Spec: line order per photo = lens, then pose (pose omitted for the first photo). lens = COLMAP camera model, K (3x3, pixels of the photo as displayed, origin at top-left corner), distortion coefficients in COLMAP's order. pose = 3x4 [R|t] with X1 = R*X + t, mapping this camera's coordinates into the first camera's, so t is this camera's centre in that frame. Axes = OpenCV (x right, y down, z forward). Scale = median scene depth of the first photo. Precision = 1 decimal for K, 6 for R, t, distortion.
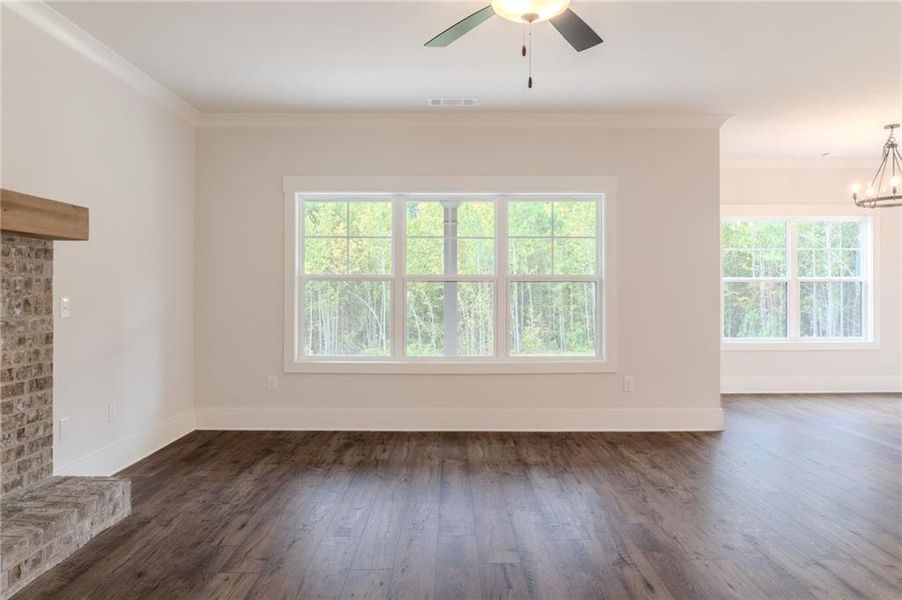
lens RADIAL K [[609.0, 0, 449.2], [0, 609.0, 294.4], [0, 0, 1]] dist [-0.026722, 0.003069]
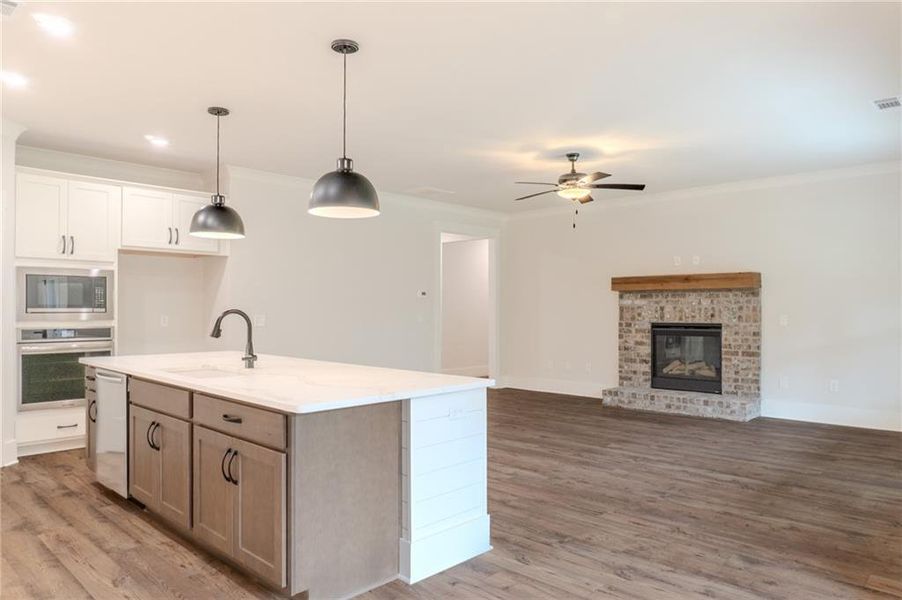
lens RADIAL K [[609.0, 0, 448.8], [0, 609.0, 305.8], [0, 0, 1]] dist [-0.026722, 0.003069]
pose [[-0.699975, -0.002797, -0.714162, 1.715422], [-0.003849, 0.999993, -0.000143, -0.023746], [0.714157, 0.002649, -0.699980, 1.807864]]
